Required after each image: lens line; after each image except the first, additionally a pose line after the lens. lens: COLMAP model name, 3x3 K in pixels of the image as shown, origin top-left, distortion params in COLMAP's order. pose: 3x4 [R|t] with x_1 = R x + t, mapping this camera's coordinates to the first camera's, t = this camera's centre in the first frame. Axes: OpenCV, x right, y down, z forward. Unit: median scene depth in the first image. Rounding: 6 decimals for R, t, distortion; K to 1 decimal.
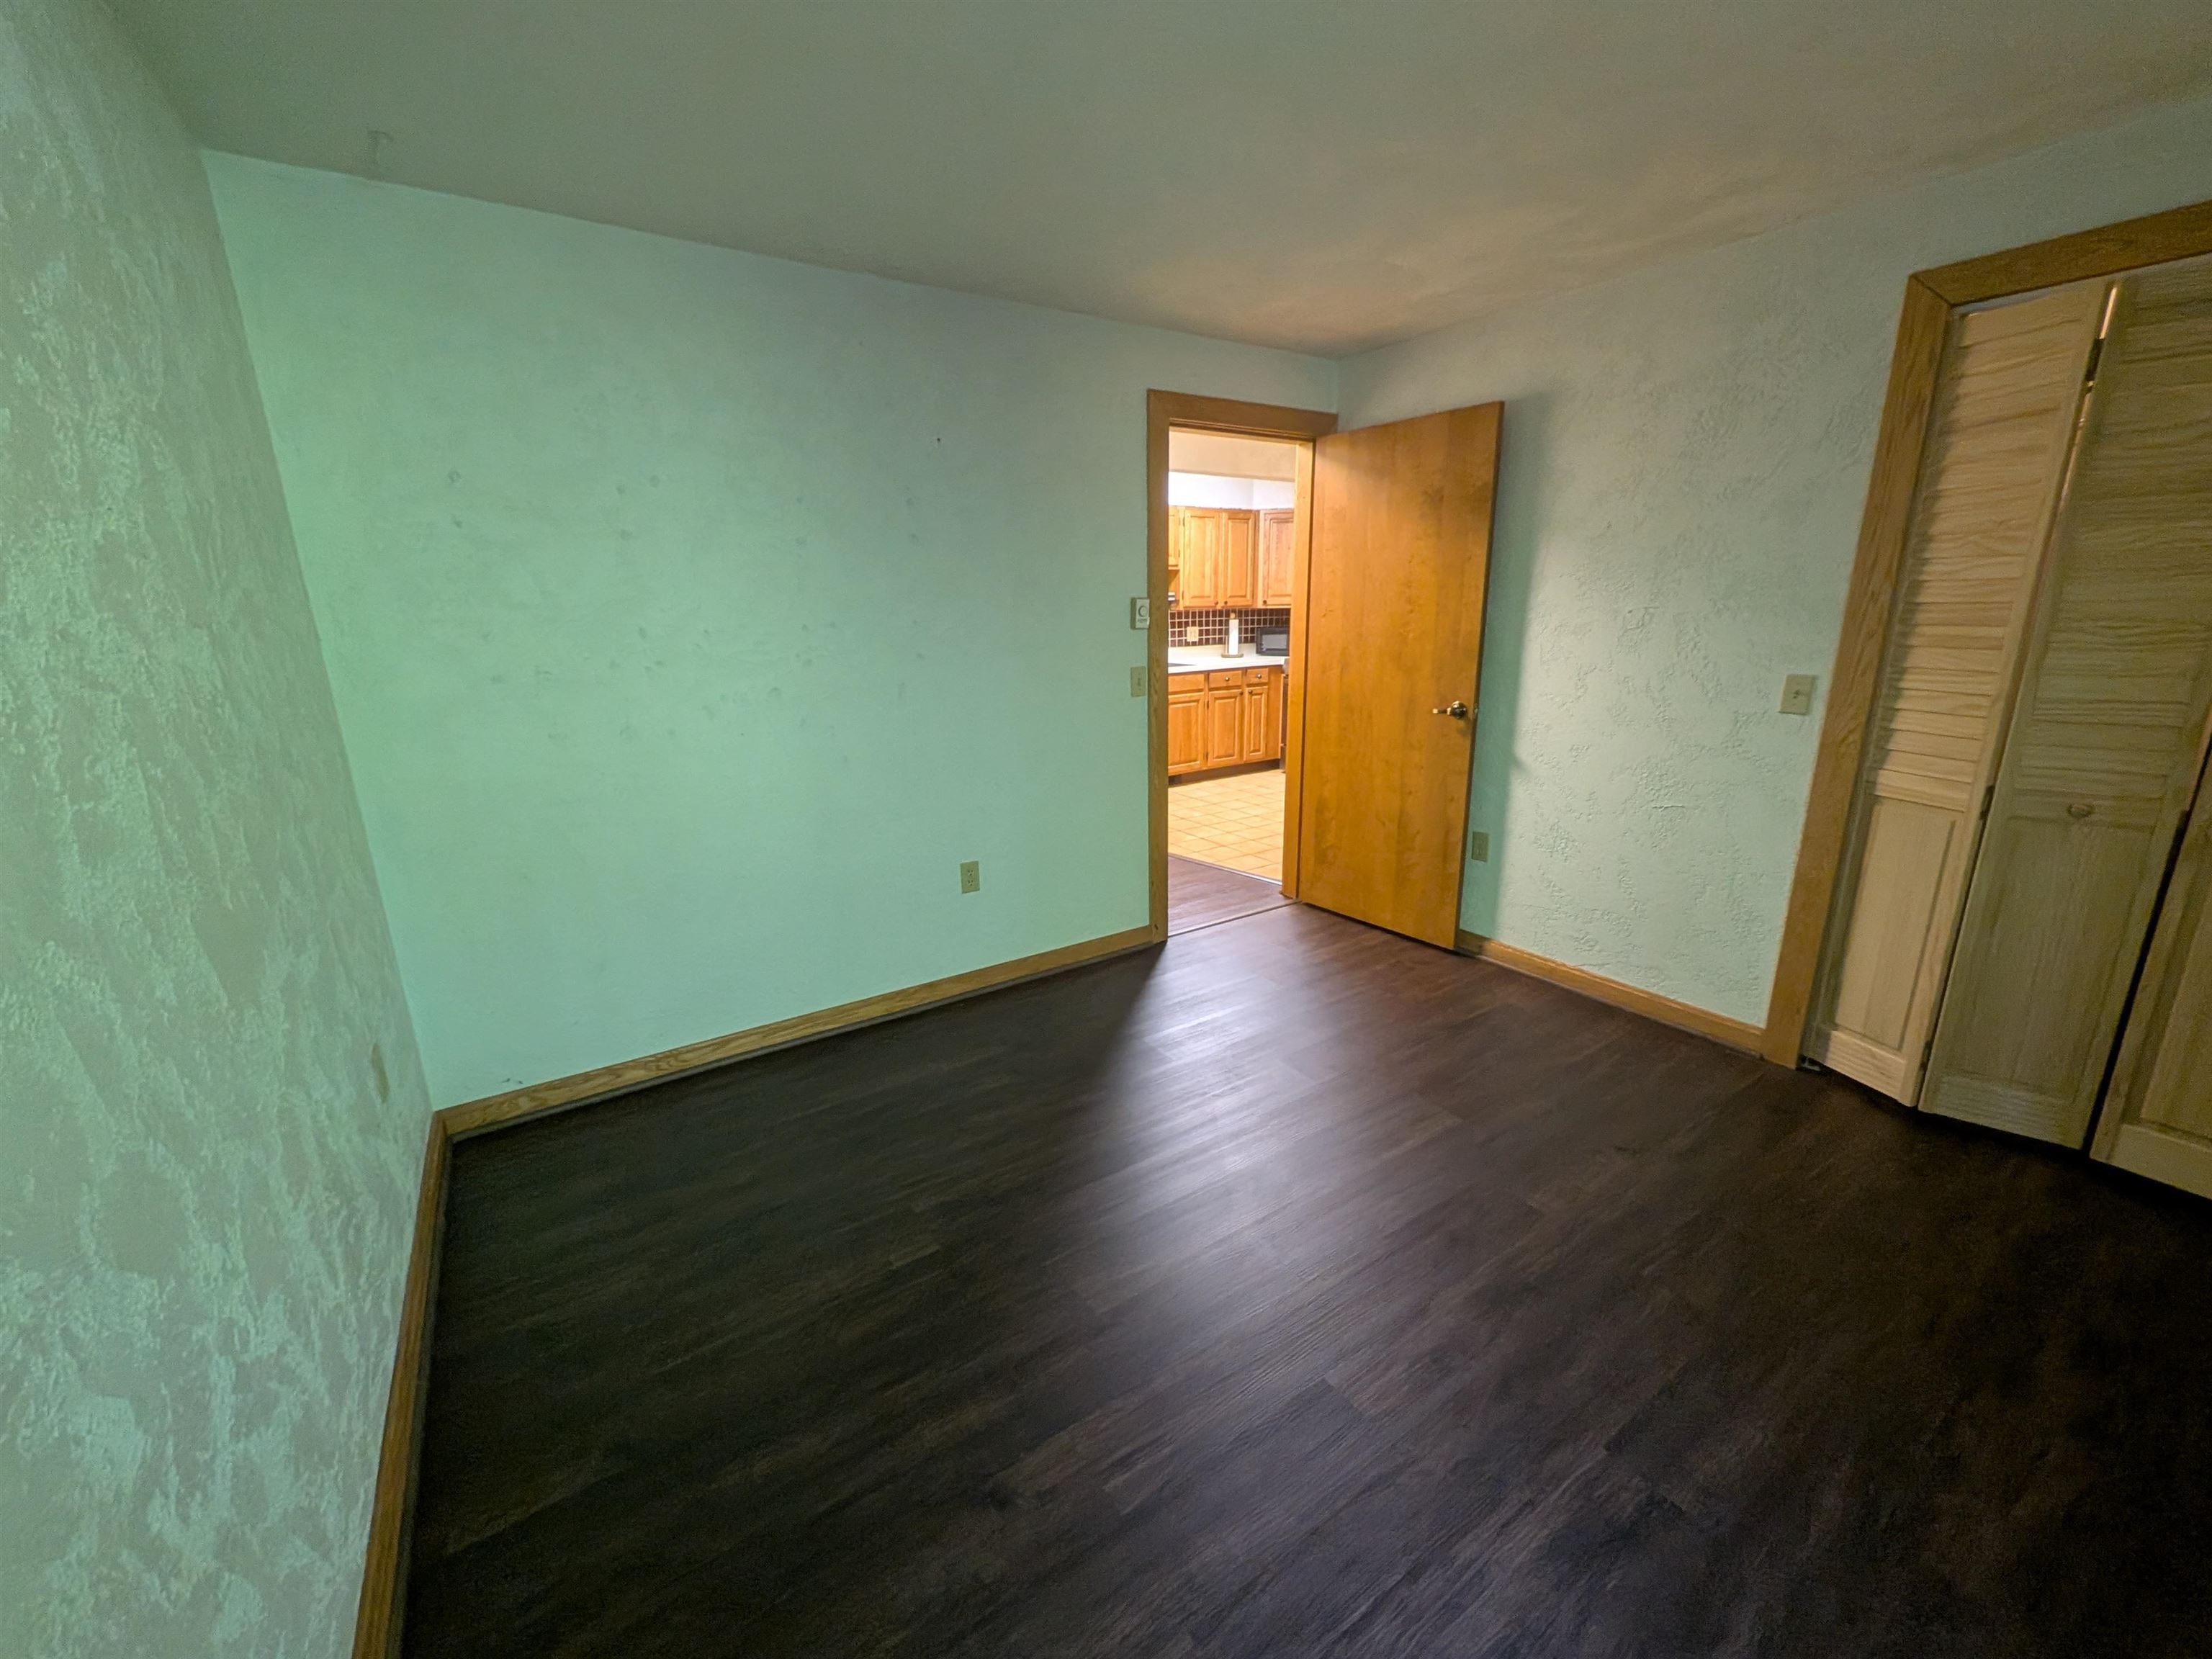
lens RADIAL K [[874.6, 0, 1106.0], [0, 874.6, 829.5], [0, 0, 1]] dist [0.000603, 0.000132]
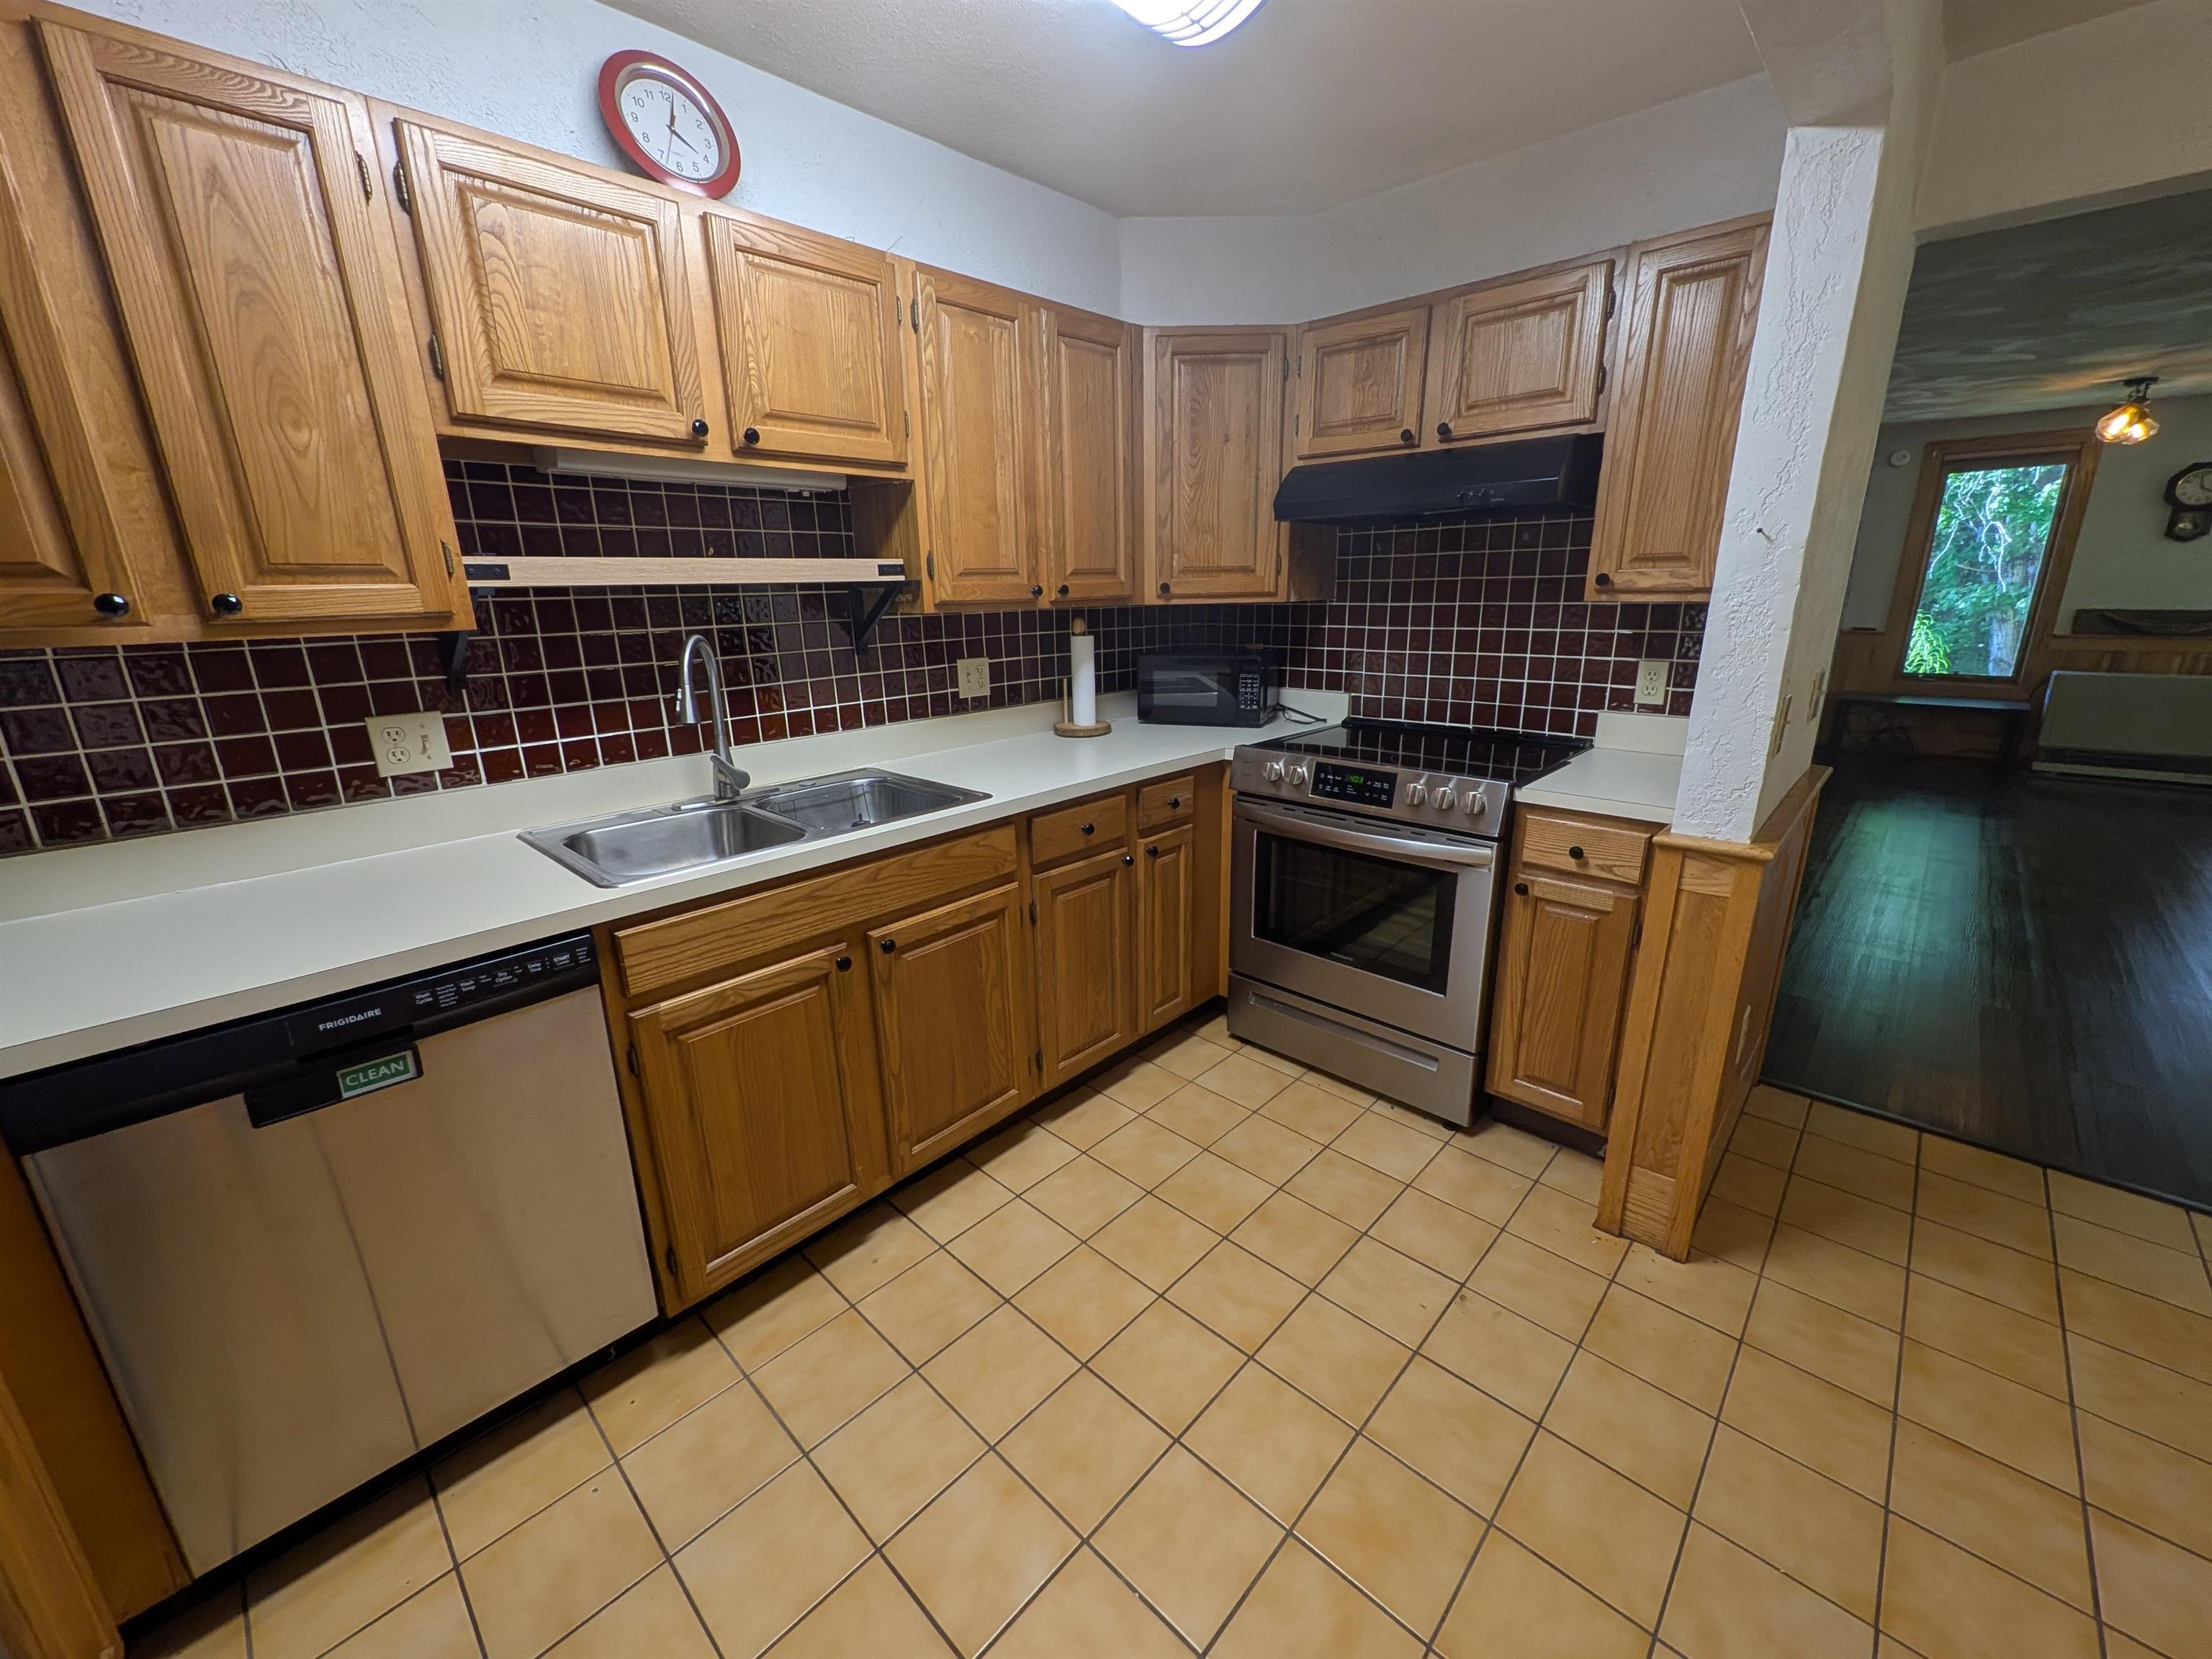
lens RADIAL K [[874.6, 0, 1106.0], [0, 874.6, 829.5], [0, 0, 1]] dist [0.000603, 0.000132]
pose [[0.974875, -0.062978, 0.213665, 0.072715], [0.061947, 0.998013, 0.011527, -0.165309], [-0.213966, 0.001998, 0.976839, 0.649337]]
